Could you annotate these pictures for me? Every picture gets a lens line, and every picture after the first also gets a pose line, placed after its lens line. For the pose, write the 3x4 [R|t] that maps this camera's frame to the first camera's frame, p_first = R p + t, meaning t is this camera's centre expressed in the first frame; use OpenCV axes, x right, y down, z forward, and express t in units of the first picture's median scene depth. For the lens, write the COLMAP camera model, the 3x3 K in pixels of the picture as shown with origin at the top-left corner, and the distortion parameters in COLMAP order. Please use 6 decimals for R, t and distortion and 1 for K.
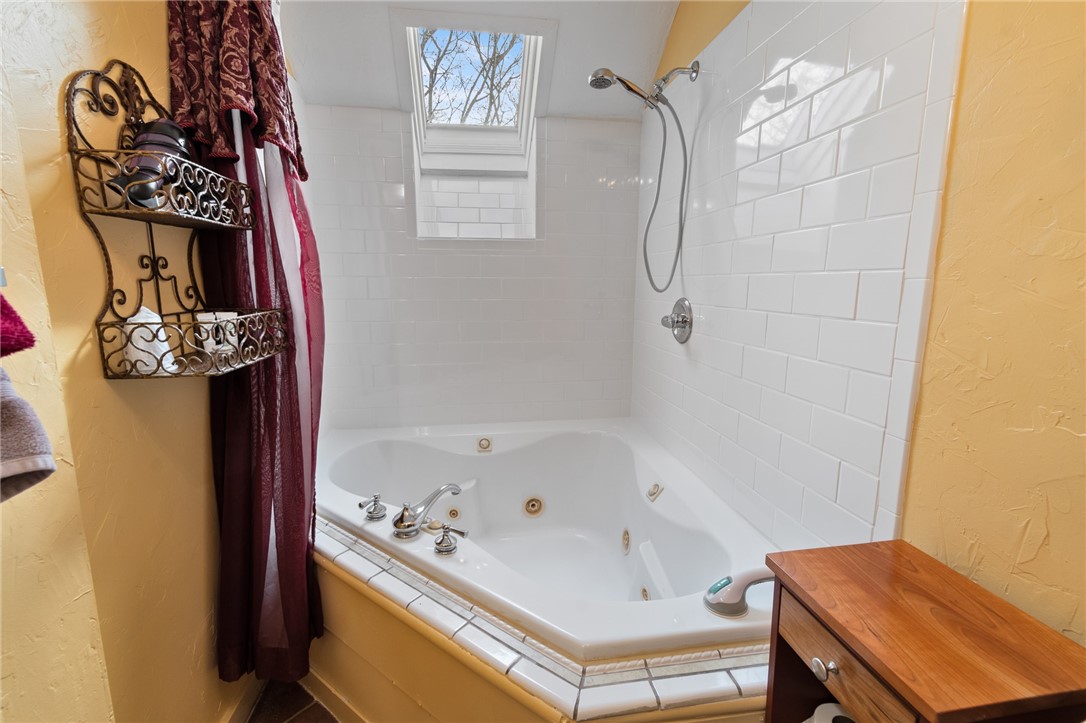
lens RADIAL K [[476.5, 0, 543.8], [0, 476.5, 360.1], [0, 0, 1]] dist [0.001832, -0.000331]
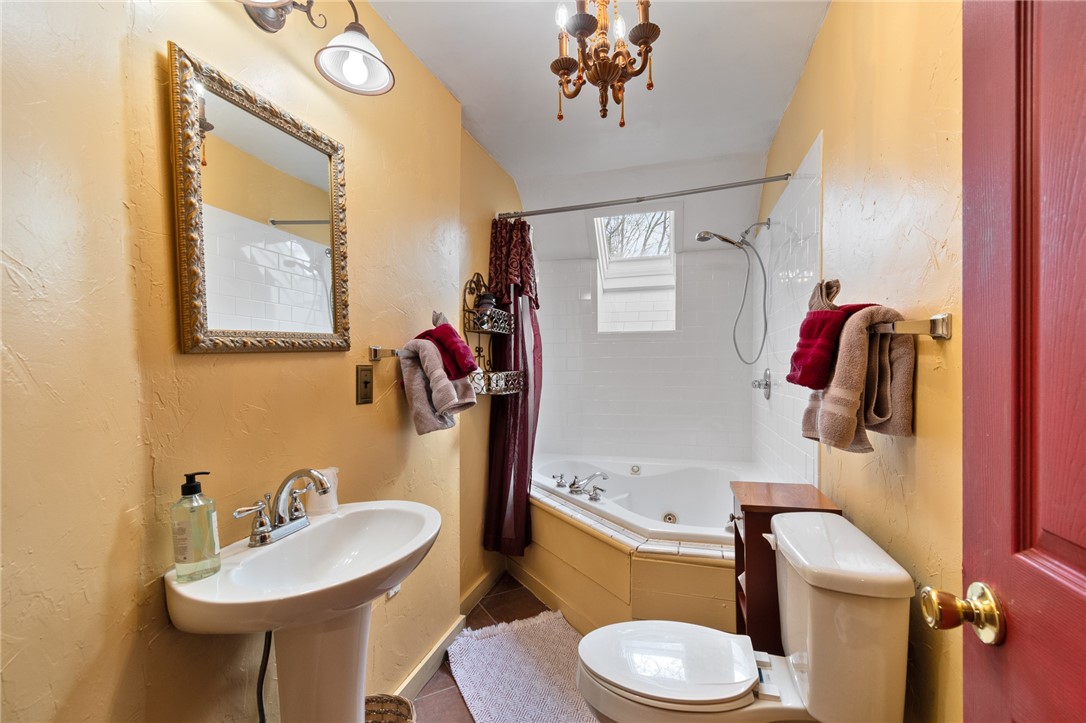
lens RADIAL K [[476.5, 0, 541.6], [0, 476.5, 364.9], [0, 0, 1]] dist [0.001832, -0.000331]
pose [[0.912293, -0.004603, -0.409513, 0.383793], [-0.063335, 0.986321, -0.152180, 0.185078], [0.404612, 0.164769, 0.899522, -0.871609]]
